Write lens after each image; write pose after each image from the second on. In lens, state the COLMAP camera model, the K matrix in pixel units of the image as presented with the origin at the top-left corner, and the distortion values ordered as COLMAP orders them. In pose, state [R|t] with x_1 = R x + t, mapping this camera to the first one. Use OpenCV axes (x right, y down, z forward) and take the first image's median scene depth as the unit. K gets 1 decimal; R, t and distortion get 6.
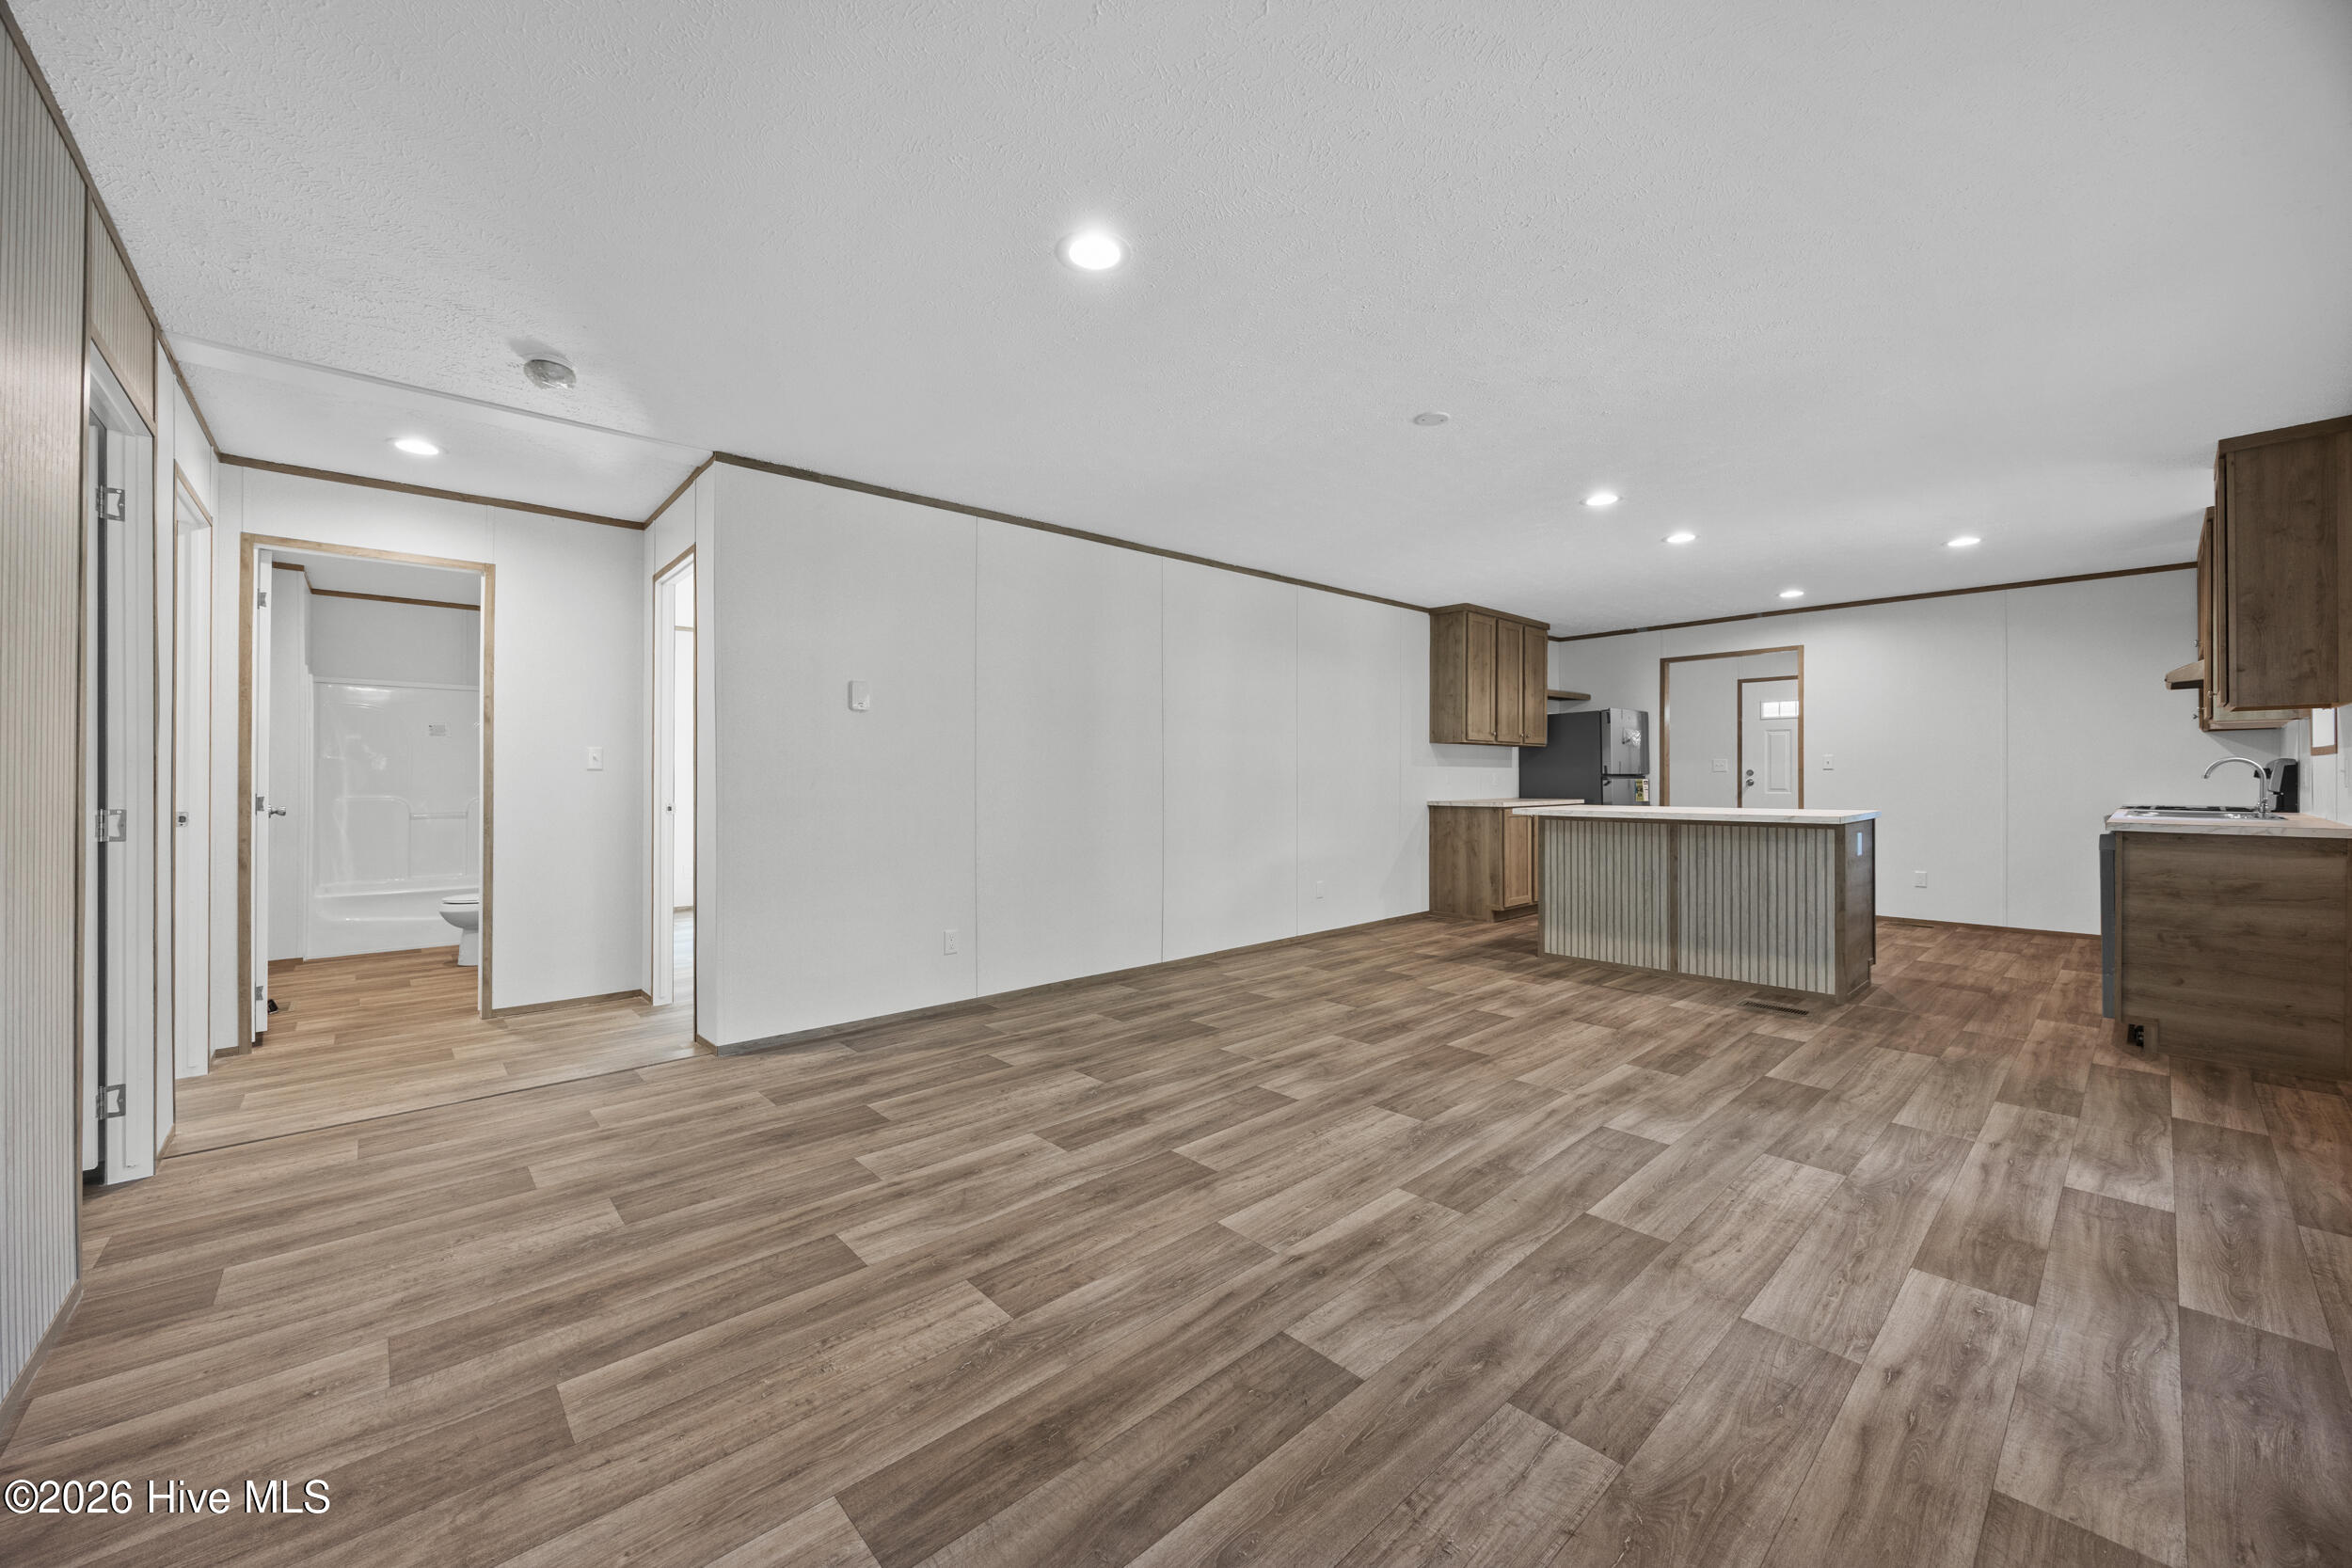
lens RADIAL K [[891.8, 0, 1166.2], [0, 891.8, 787.0], [0, 0, 1]] dist [-0.006065, 0.000876]
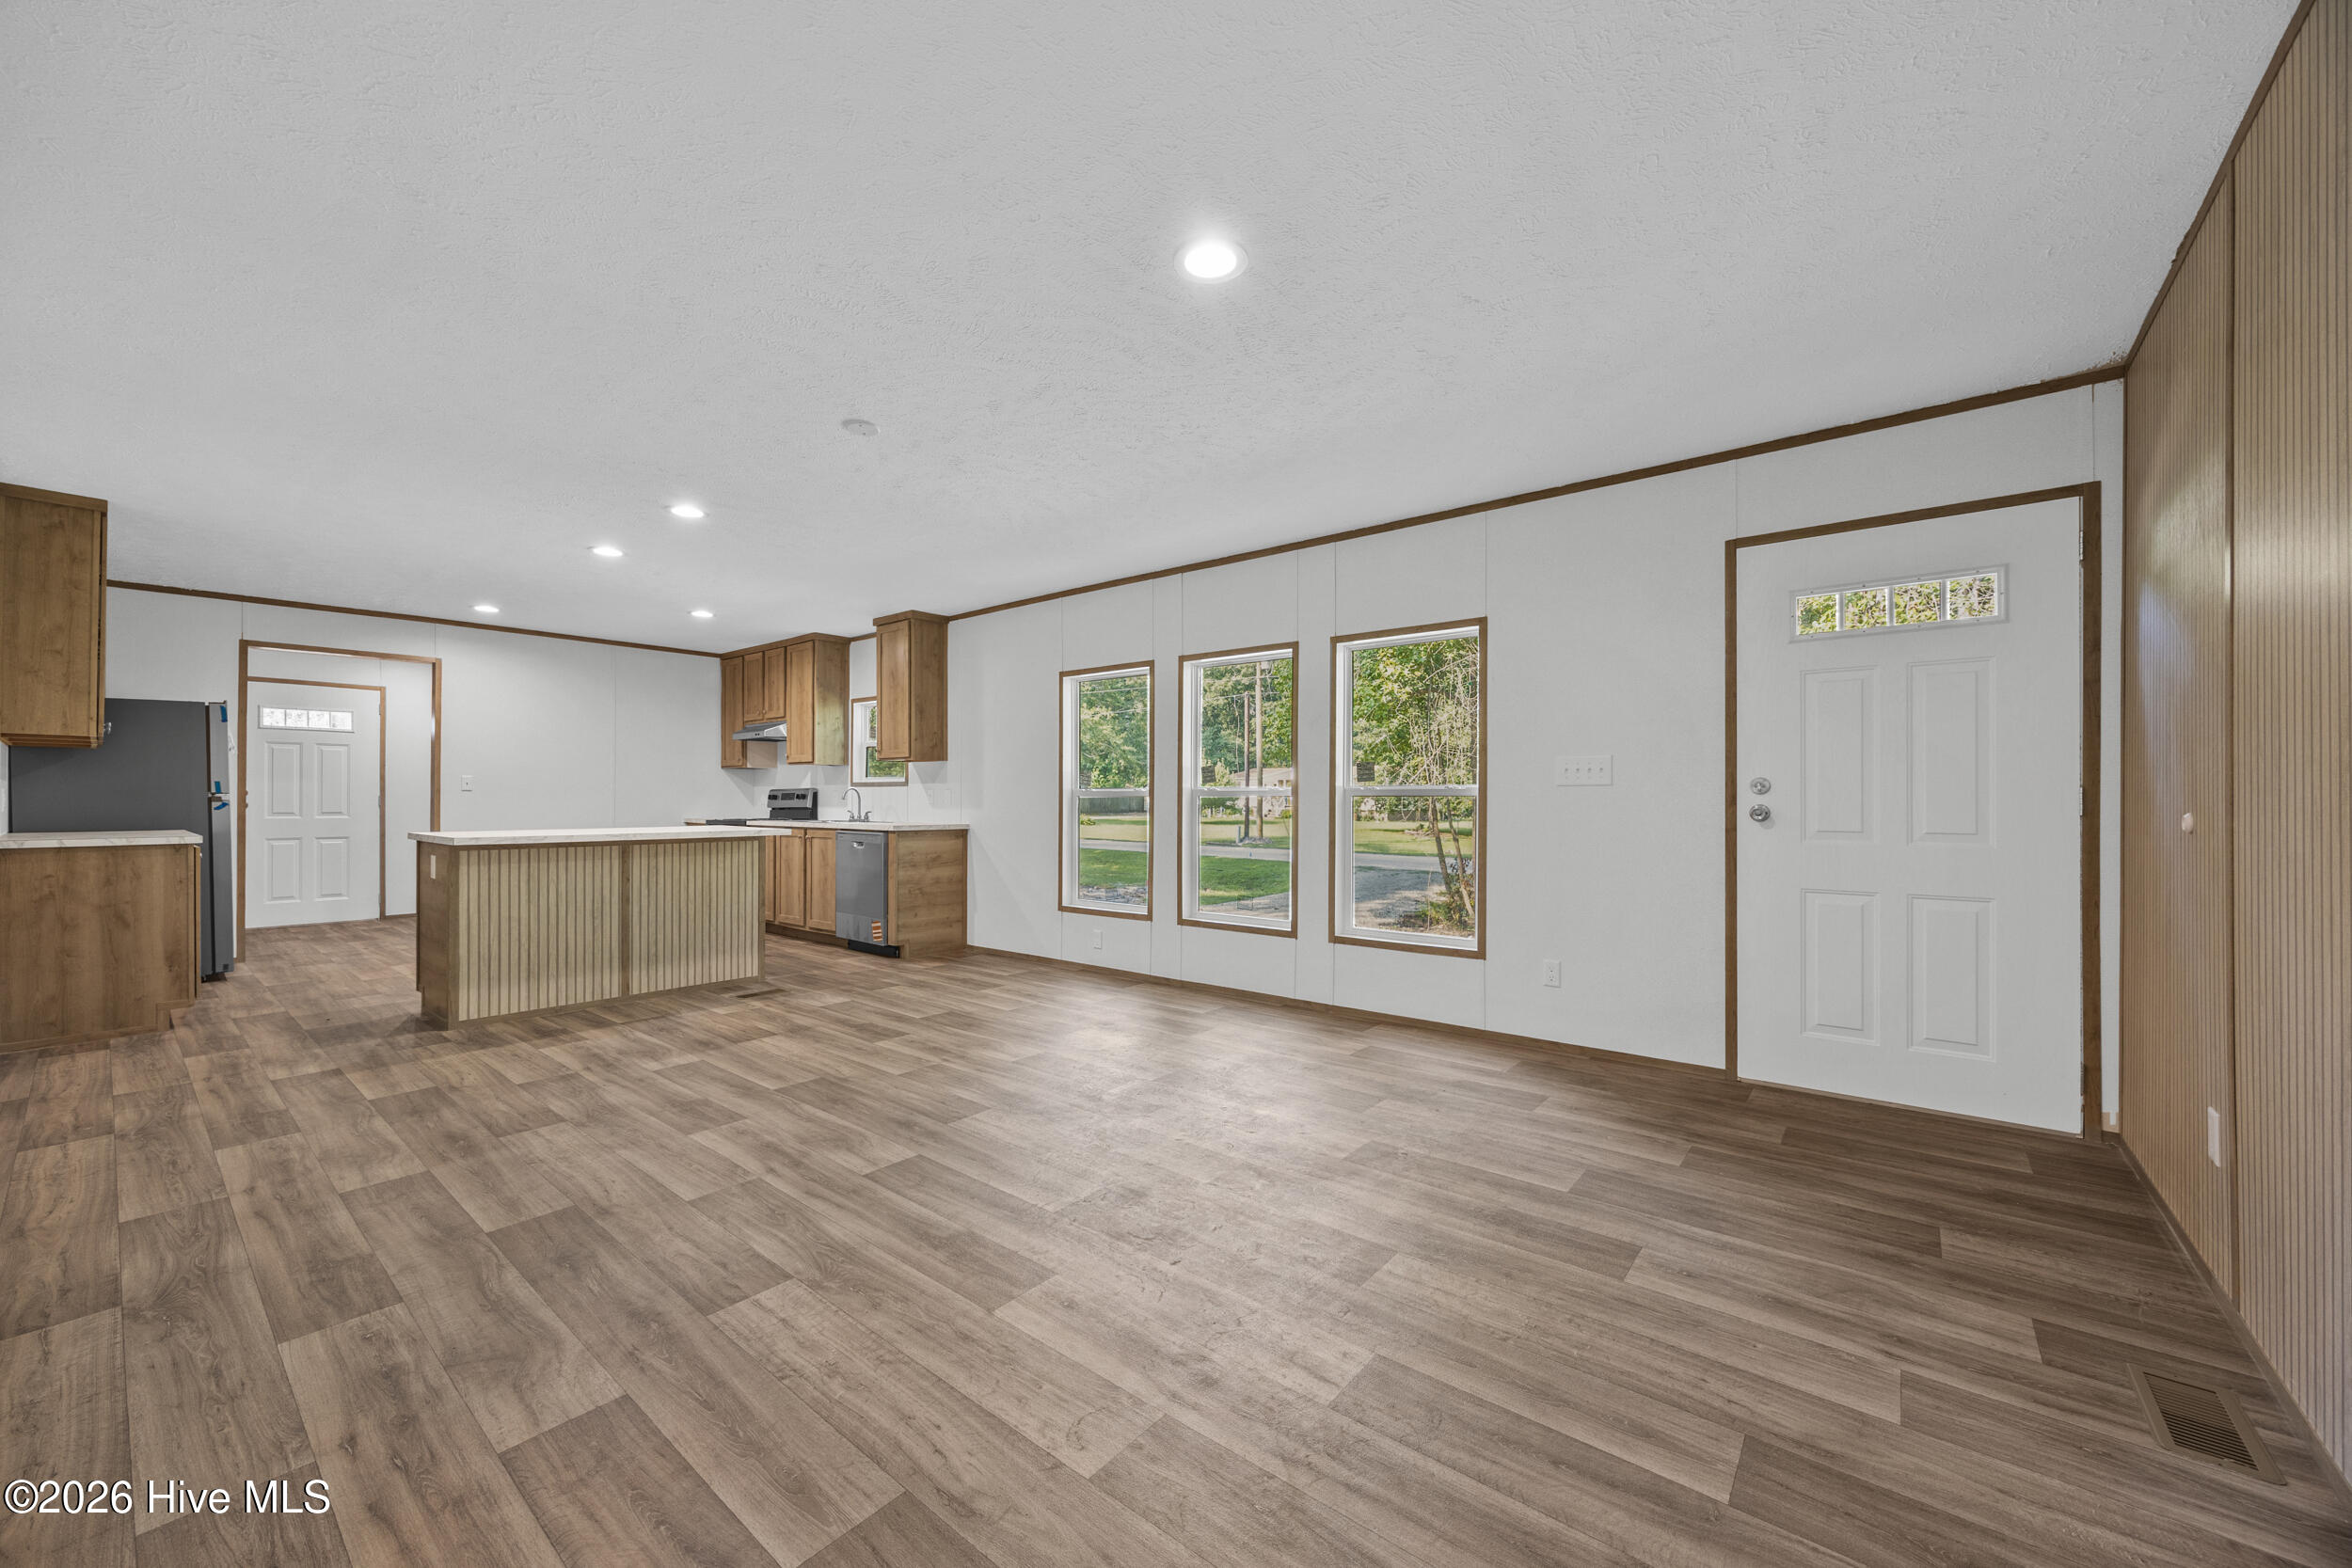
lens RADIAL K [[891.8, 0, 1160.3], [0, 891.8, 797.5], [0, 0, 1]] dist [-0.006065, 0.000876]
pose [[-0.144511, 0.003719, 0.989496, -1.147950], [0.011266, 0.999934, -0.002113, -0.006566], [-0.989439, 0.010842, -0.144543, 1.307298]]
